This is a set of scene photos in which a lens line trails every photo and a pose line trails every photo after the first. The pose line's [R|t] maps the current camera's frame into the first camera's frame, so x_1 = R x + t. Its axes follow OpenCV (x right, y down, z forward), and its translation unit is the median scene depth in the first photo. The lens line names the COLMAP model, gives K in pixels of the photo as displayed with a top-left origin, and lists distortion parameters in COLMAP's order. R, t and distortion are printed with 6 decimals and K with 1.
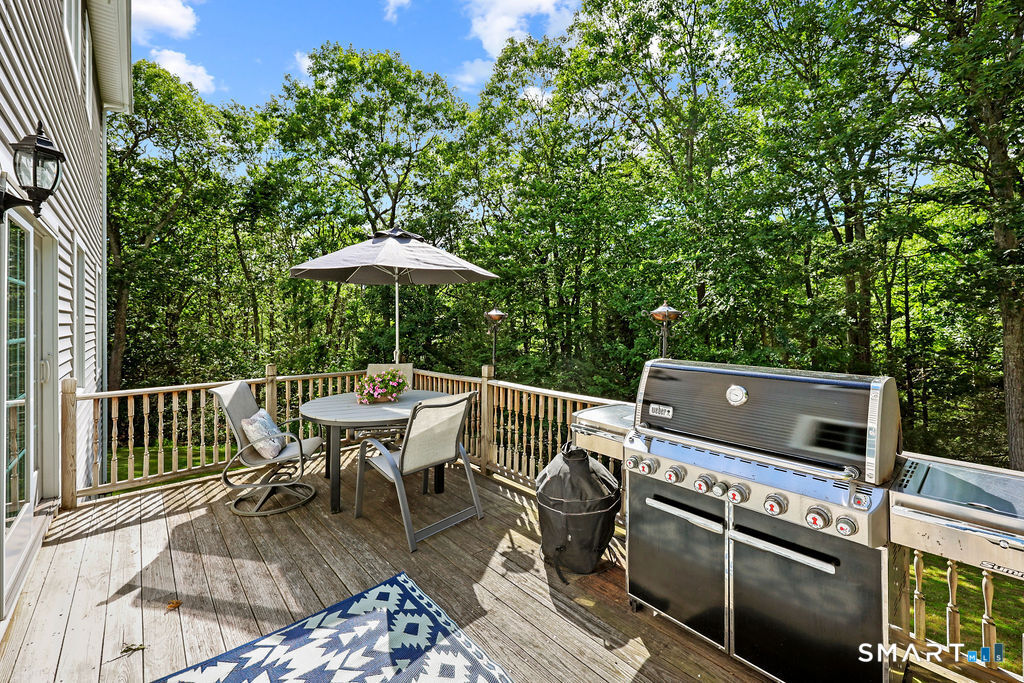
lens RADIAL K [[414.9, 0, 509.5], [0, 414.9, 317.3], [0, 0, 1]] dist [0.003296, -0.000003]
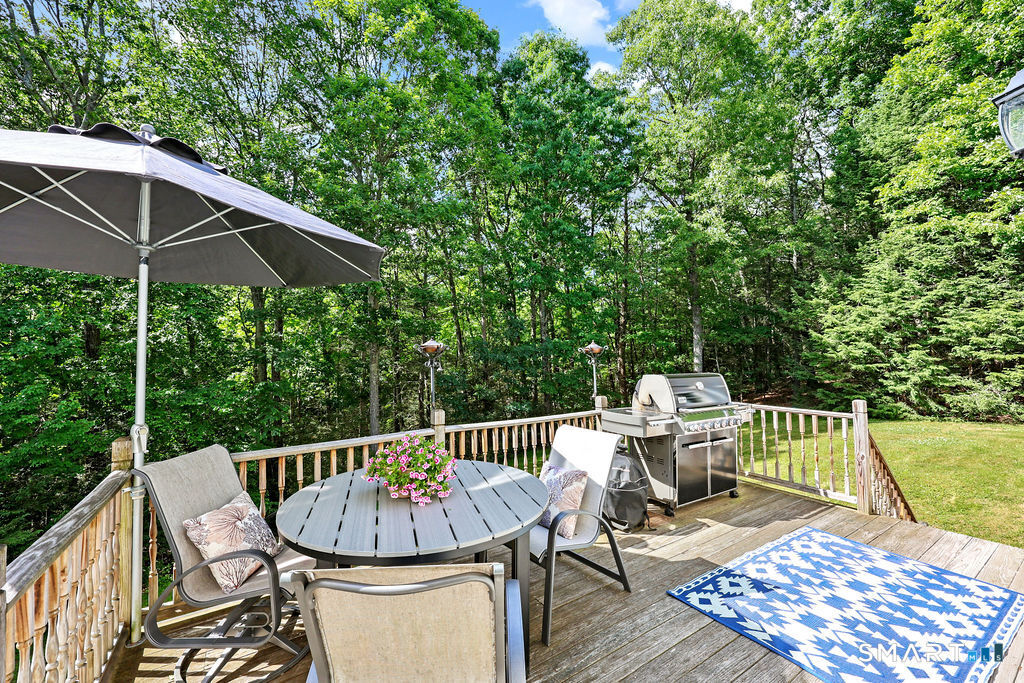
lens RADIAL K [[414.9, 0, 513.4], [0, 414.9, 346.3], [0, 0, 1]] dist [0.003296, -0.000003]
pose [[0.143524, 0.031584, 0.989143, -1.542110], [-0.001141, 0.999495, -0.031749, 0.038313], [-0.989646, 0.003428, 0.143488, 1.397727]]
